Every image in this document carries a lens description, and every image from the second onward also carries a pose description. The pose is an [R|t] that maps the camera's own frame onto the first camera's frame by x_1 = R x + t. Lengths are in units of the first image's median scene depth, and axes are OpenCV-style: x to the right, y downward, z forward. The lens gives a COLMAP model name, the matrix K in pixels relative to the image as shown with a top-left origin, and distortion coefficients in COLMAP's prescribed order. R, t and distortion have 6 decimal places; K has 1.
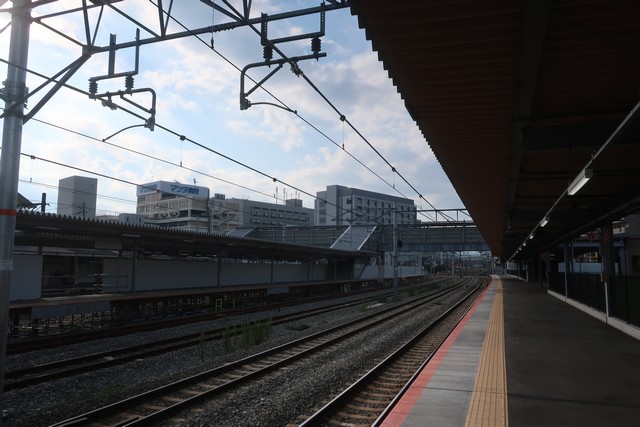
lens RADIAL K [[502.8, 0, 319.2], [0, 502.8, 213.8], [0, 0, 1]] dist [-0.003909, 0.000015]
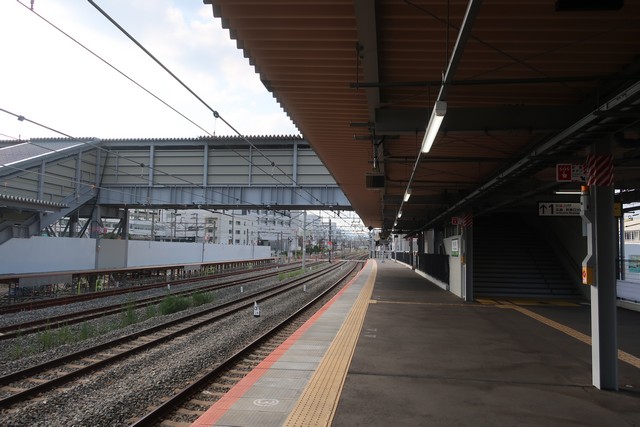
lens RADIAL K [[424.3, 0, 320.0], [0, 424.3, 213.5], [0, 0, 1]] dist [0.076637, -0.000225]
pose [[0.982881, 0.031706, 0.181495, 0.417511], [-0.036232, 0.999108, 0.021678, 0.121136], [-0.180646, -0.027882, 0.983153, 1.105311]]
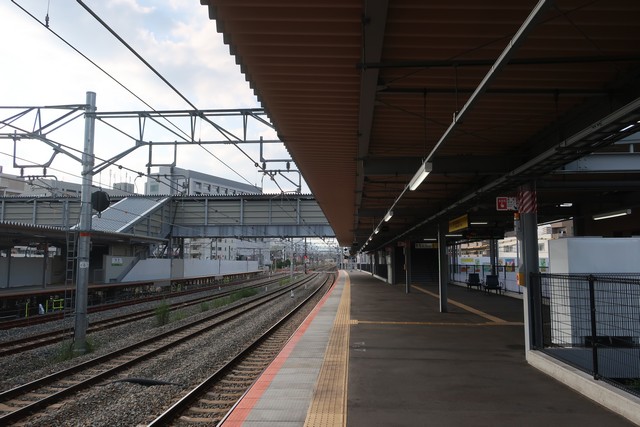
lens RADIAL K [[502.8, 0, 319.2], [0, 502.8, 213.8], [0, 0, 1]] dist [-0.003909, 0.000015]
pose [[0.960299, 0.020927, 0.278188, 0.215071], [-0.023827, 0.999691, 0.007046, 0.063960], [-0.277955, -0.013395, 0.960501, 0.587438]]
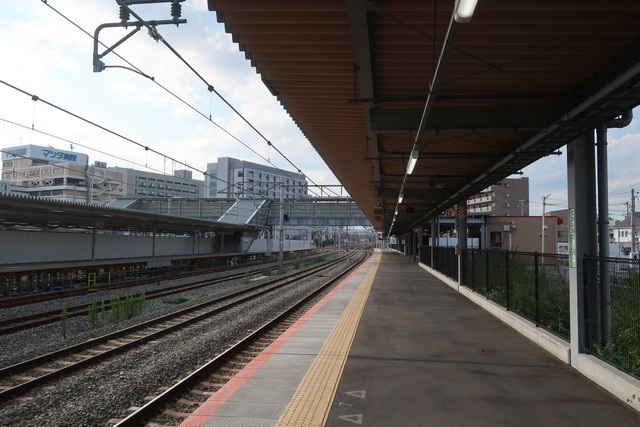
lens RADIAL K [[502.8, 0, 319.2], [0, 502.8, 213.8], [0, 0, 1]] dist [-0.003909, 0.000015]
pose [[0.977102, 0.017040, 0.212086, 0.010854], [-0.028038, 0.998407, 0.048956, 0.000148], [-0.210914, -0.053781, 0.976024, -0.004090]]
